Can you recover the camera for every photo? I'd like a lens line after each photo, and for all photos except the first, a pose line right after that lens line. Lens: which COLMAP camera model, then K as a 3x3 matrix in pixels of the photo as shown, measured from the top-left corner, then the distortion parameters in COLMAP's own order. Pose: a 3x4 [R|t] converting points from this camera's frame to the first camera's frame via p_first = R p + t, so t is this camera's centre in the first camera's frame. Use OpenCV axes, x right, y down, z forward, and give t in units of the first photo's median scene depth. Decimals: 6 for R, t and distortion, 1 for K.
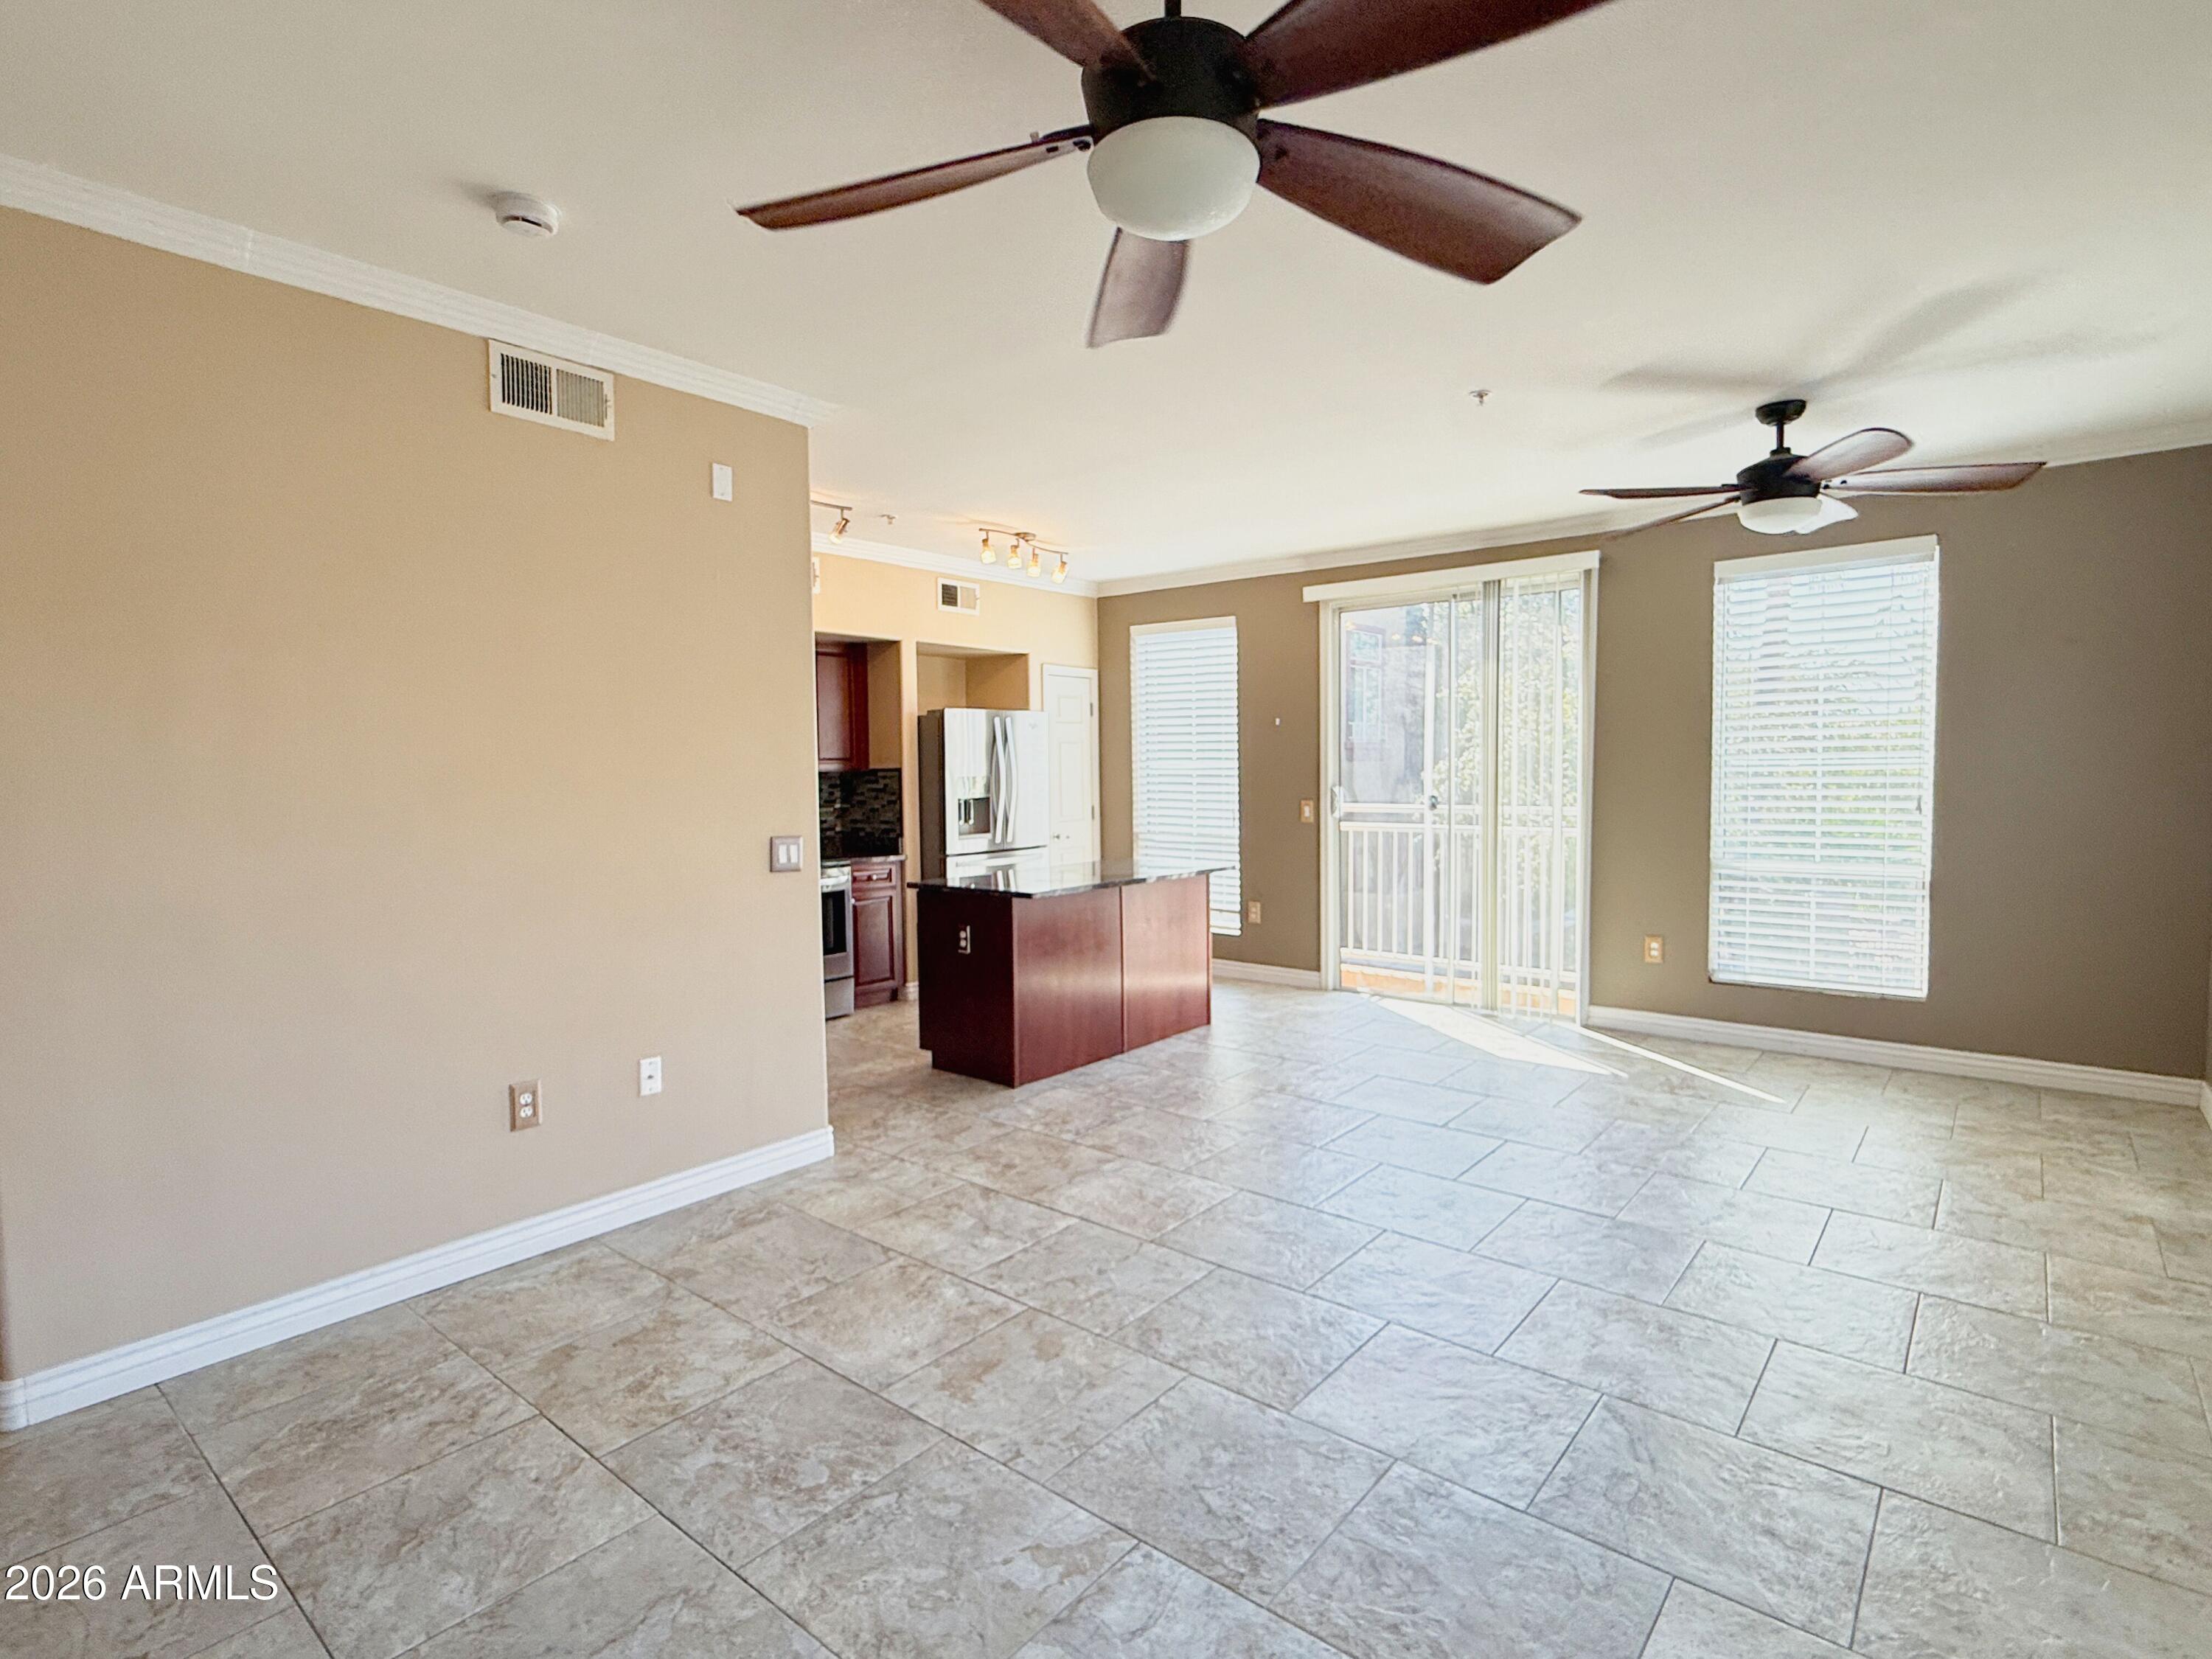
lens RADIAL K [[1098.4, 0, 1101.0], [0, 1098.4, 830.7], [0, 0, 1]] dist [0.001686, -0.000135]
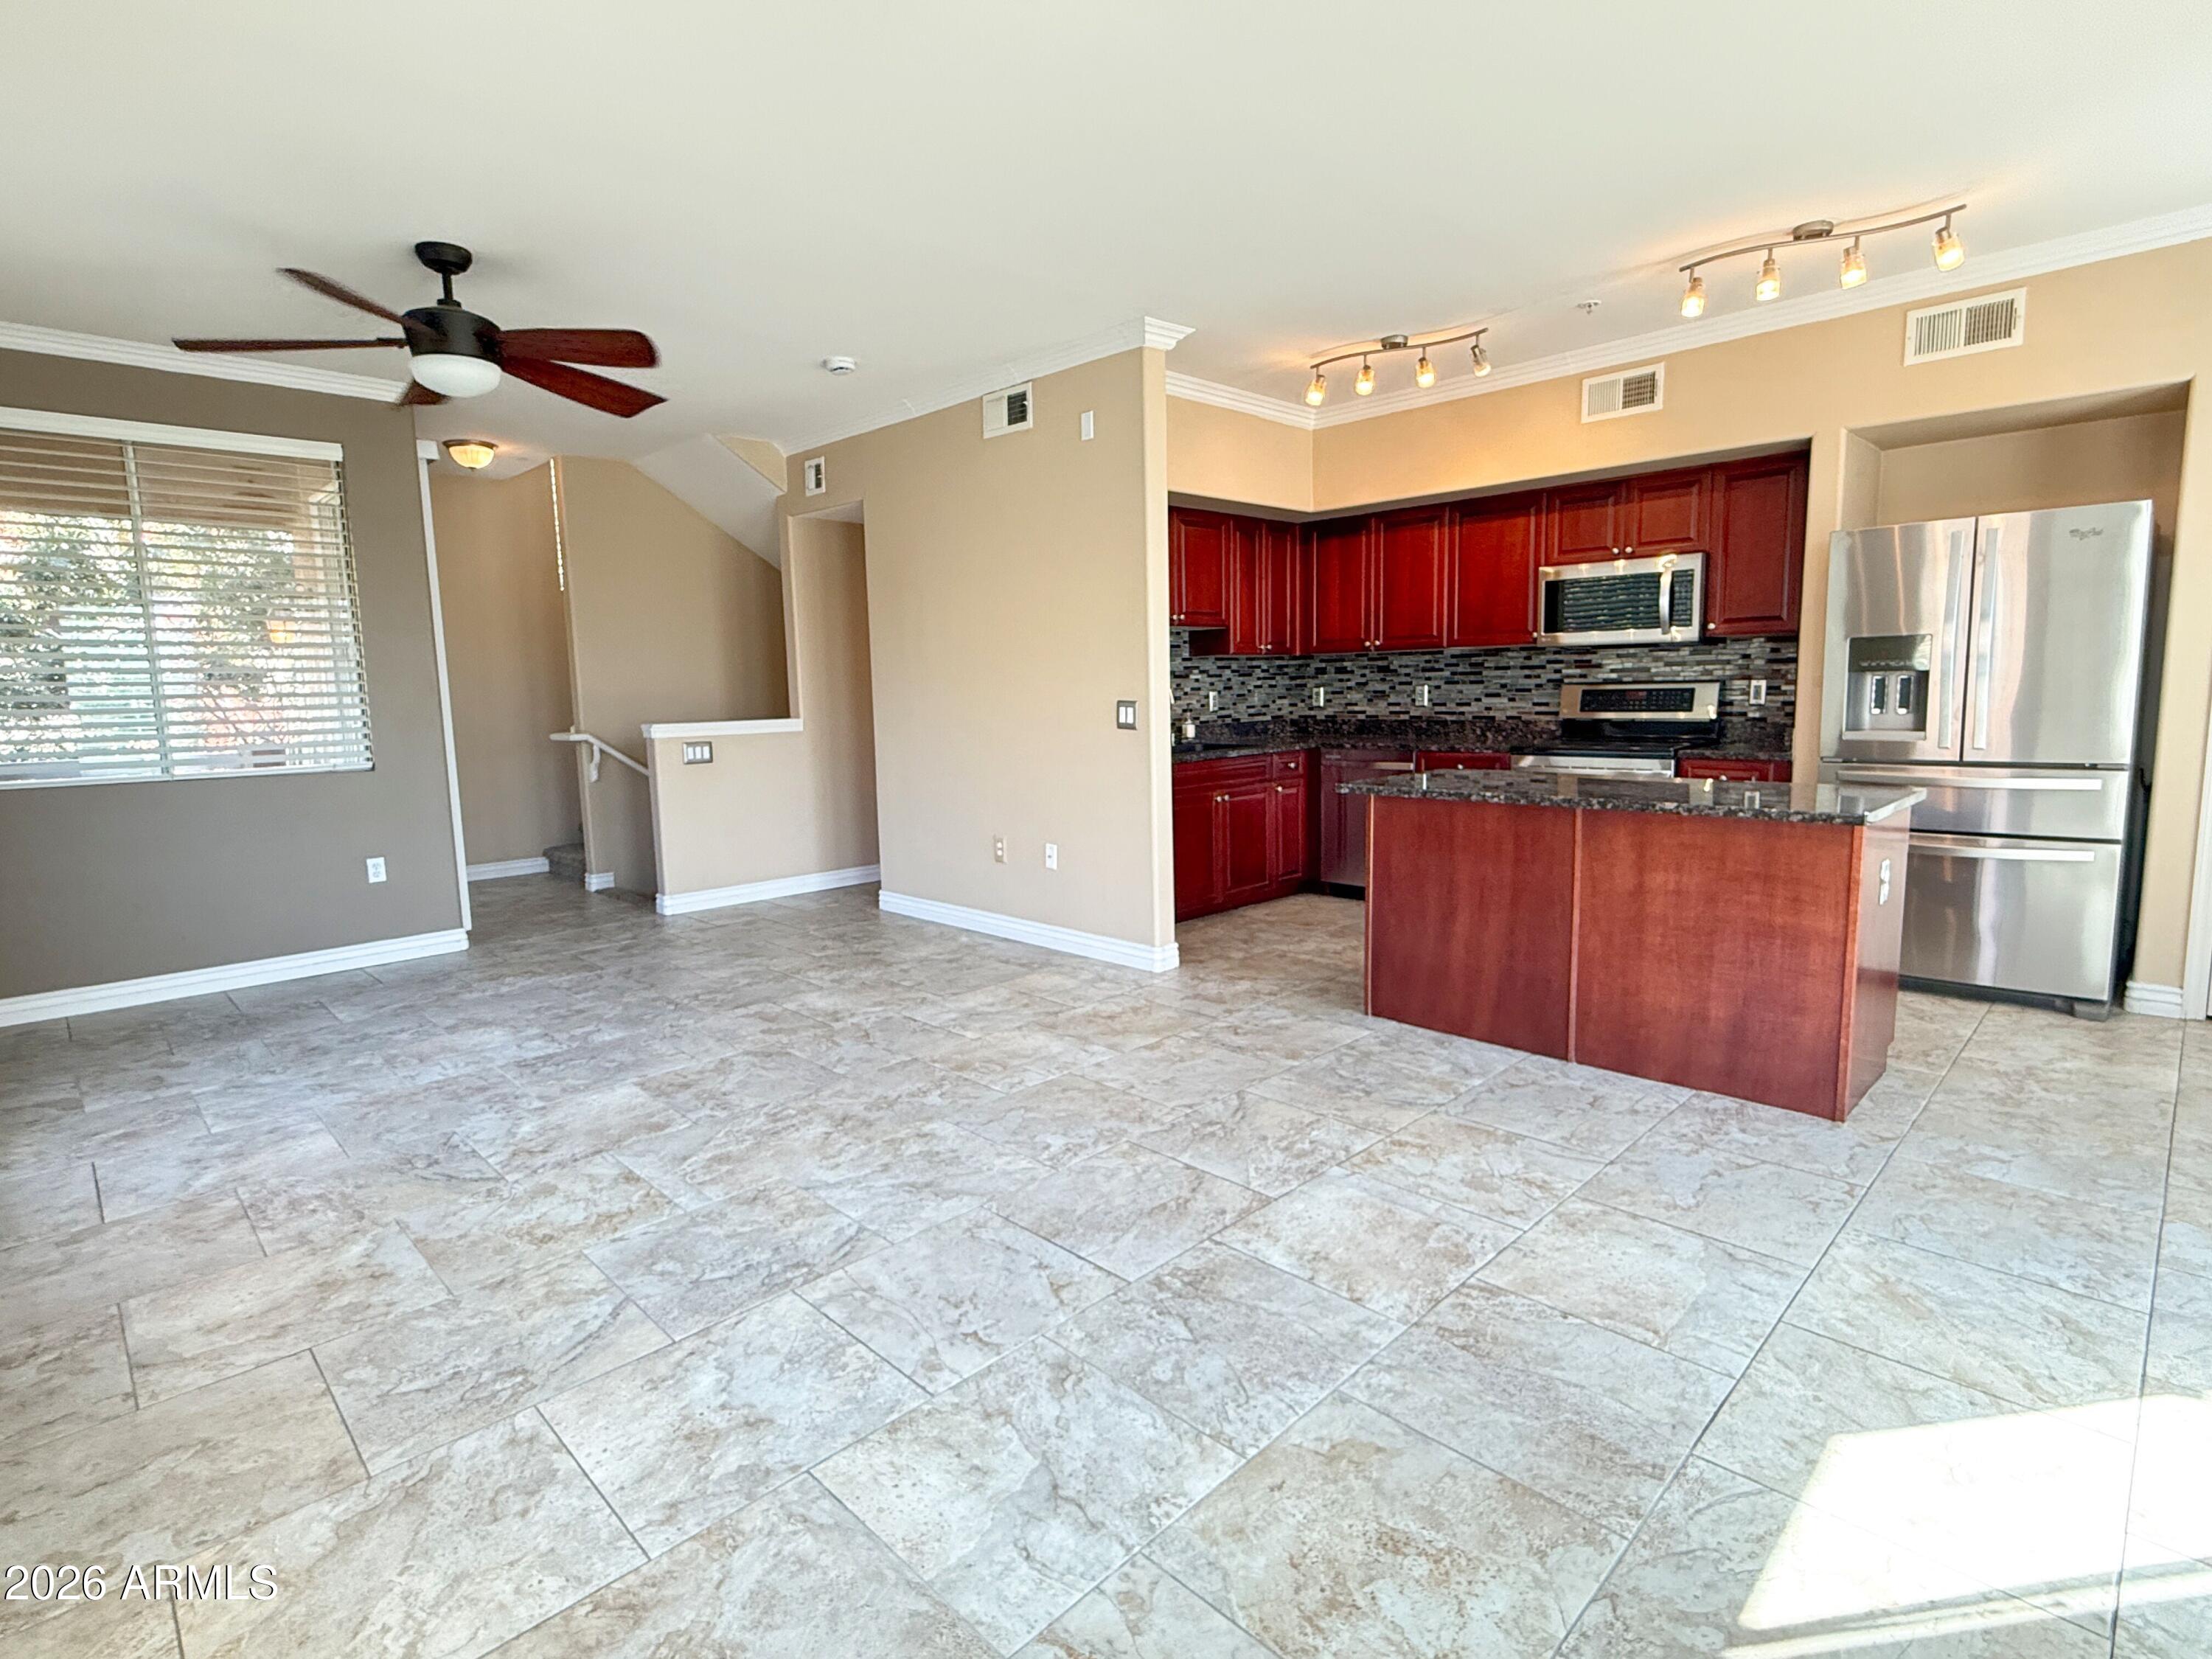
lens RADIAL K [[1098.4, 0, 1114.5], [0, 1098.4, 823.8], [0, 0, 1]] dist [0.001686, -0.000135]
pose [[-0.085310, 0.143412, -0.985979, 0.964167], [-0.032823, 0.988645, 0.146640, -0.039148], [0.995814, 0.044873, -0.079634, 1.101572]]
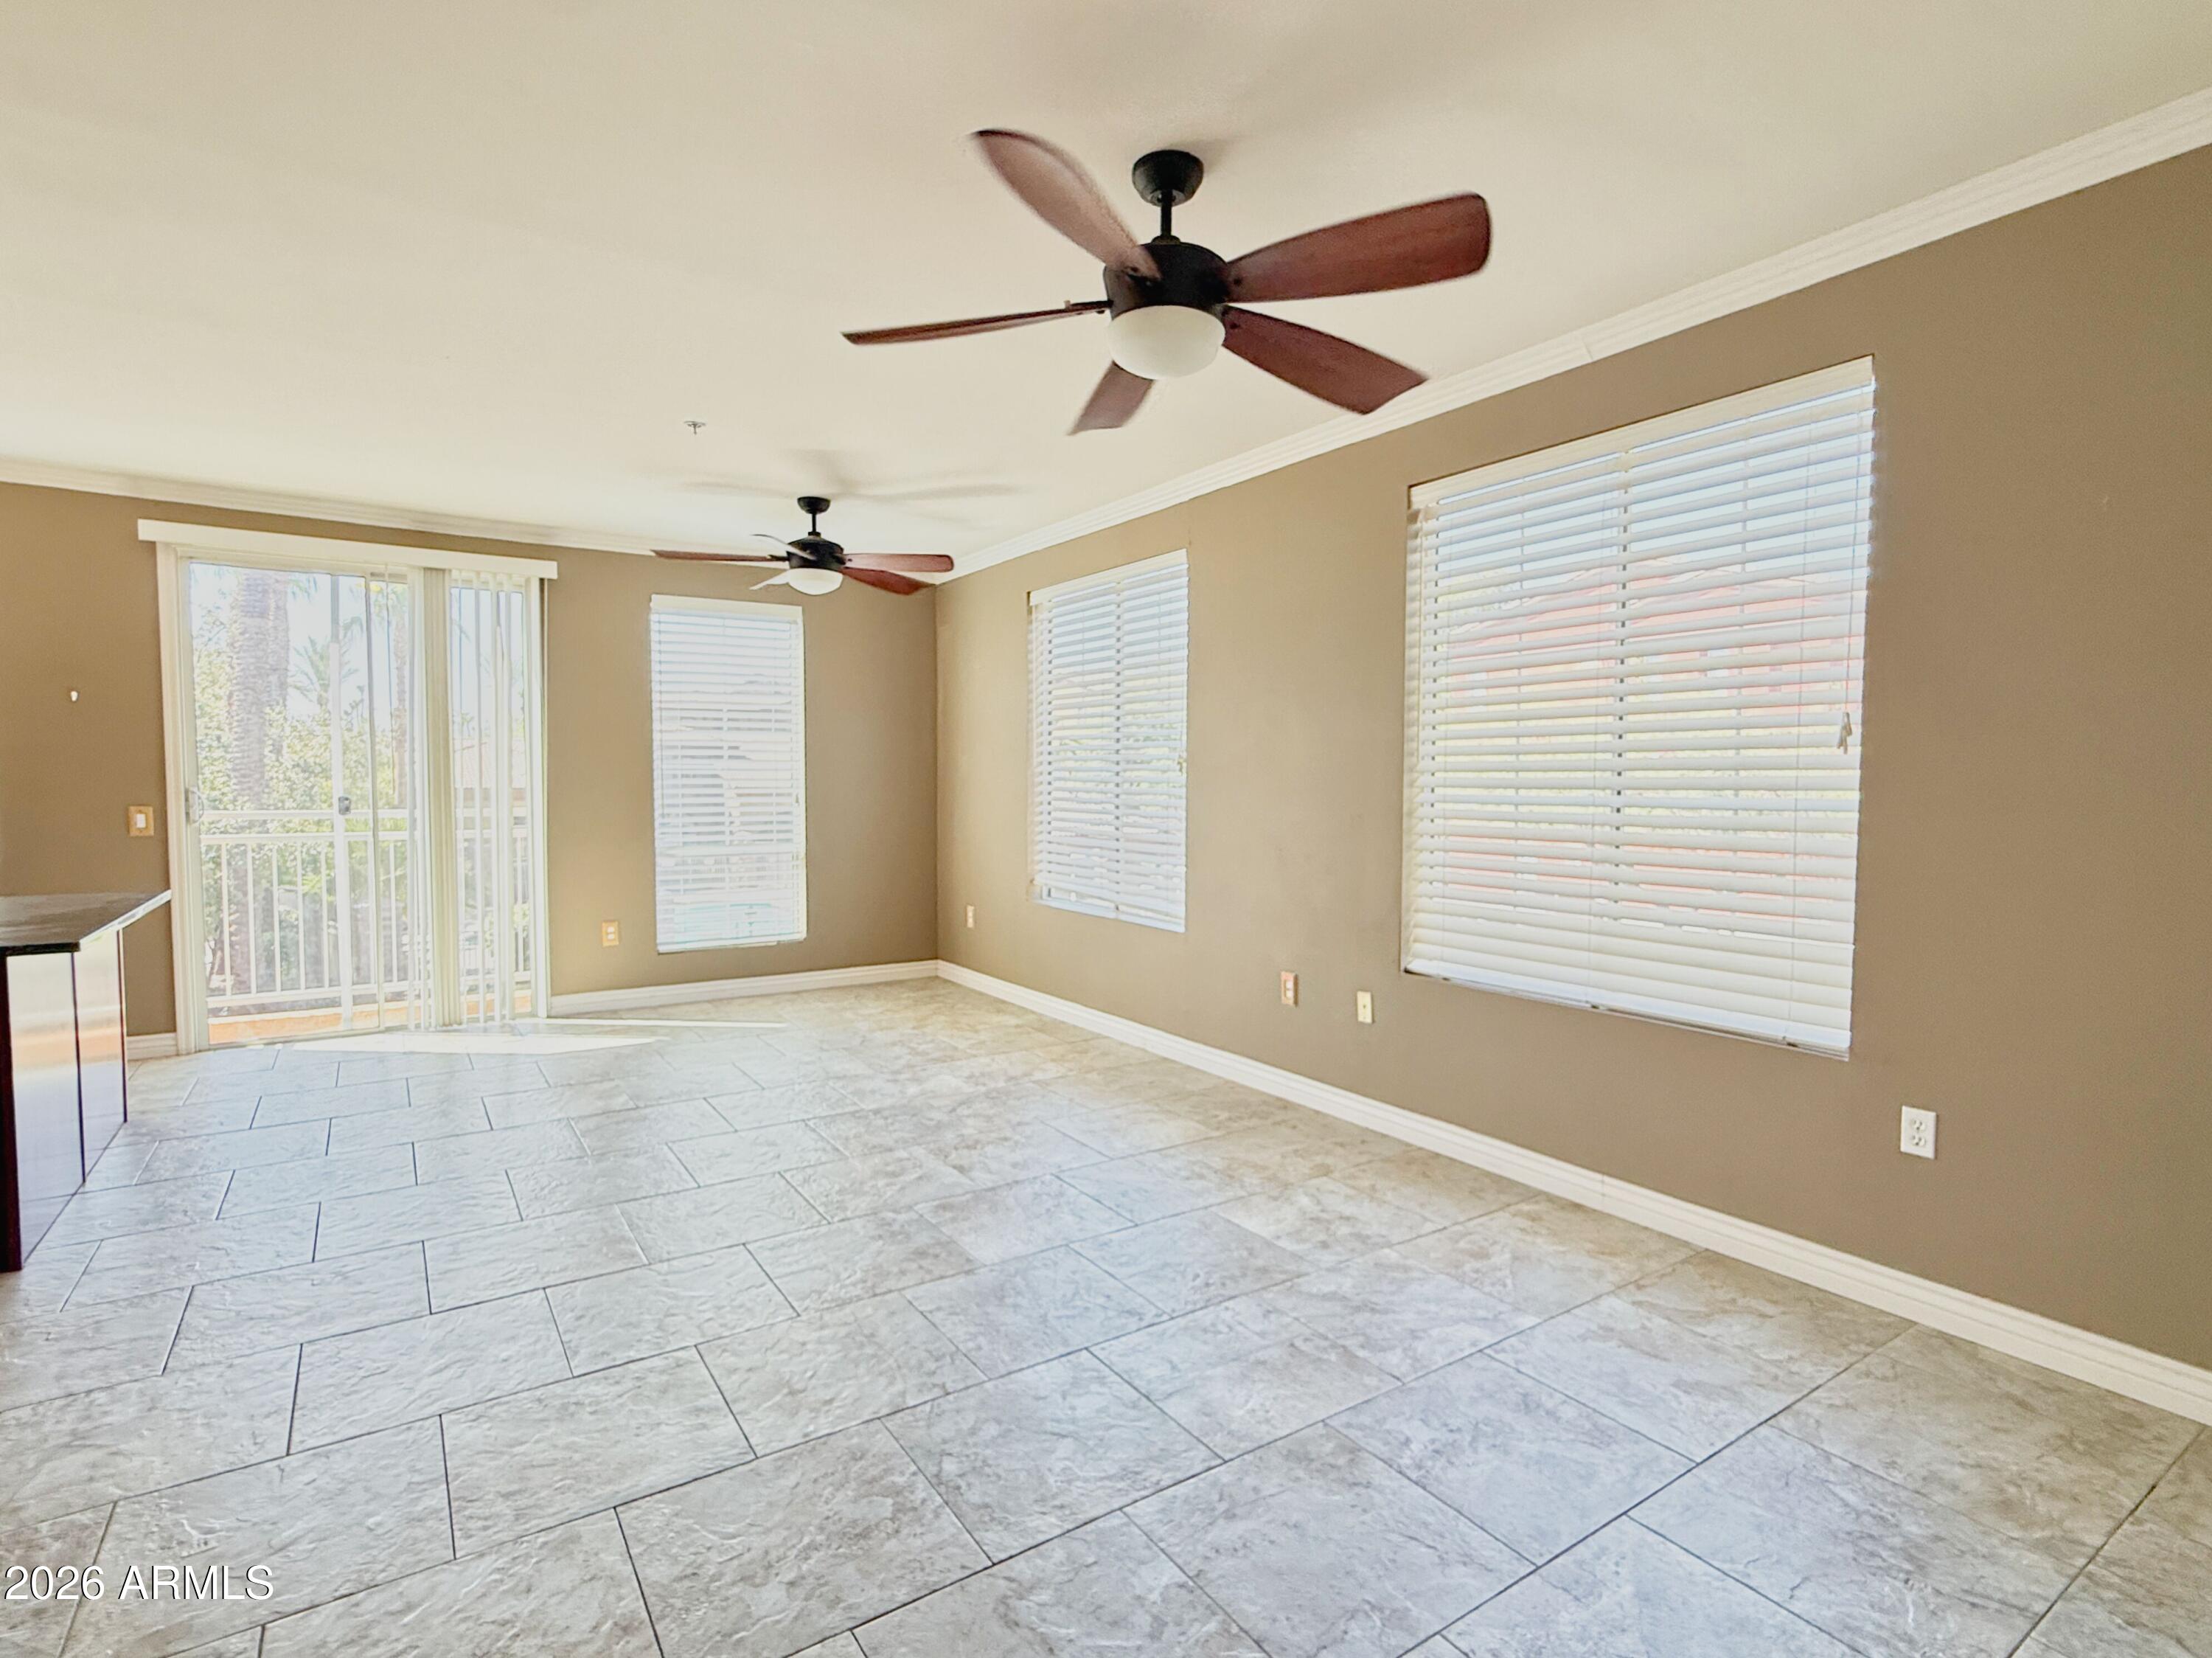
lens RADIAL K [[1098.5, 0, 1096.2], [0, 1098.5, 824.0], [0, 0, 1]] dist [0.001686, -0.000135]
pose [[0.291216, -0.025551, 0.956316, -0.610264], [0.047155, 0.998812, 0.012326, 0.010523], [-0.955495, 0.041506, 0.292075, 0.306692]]
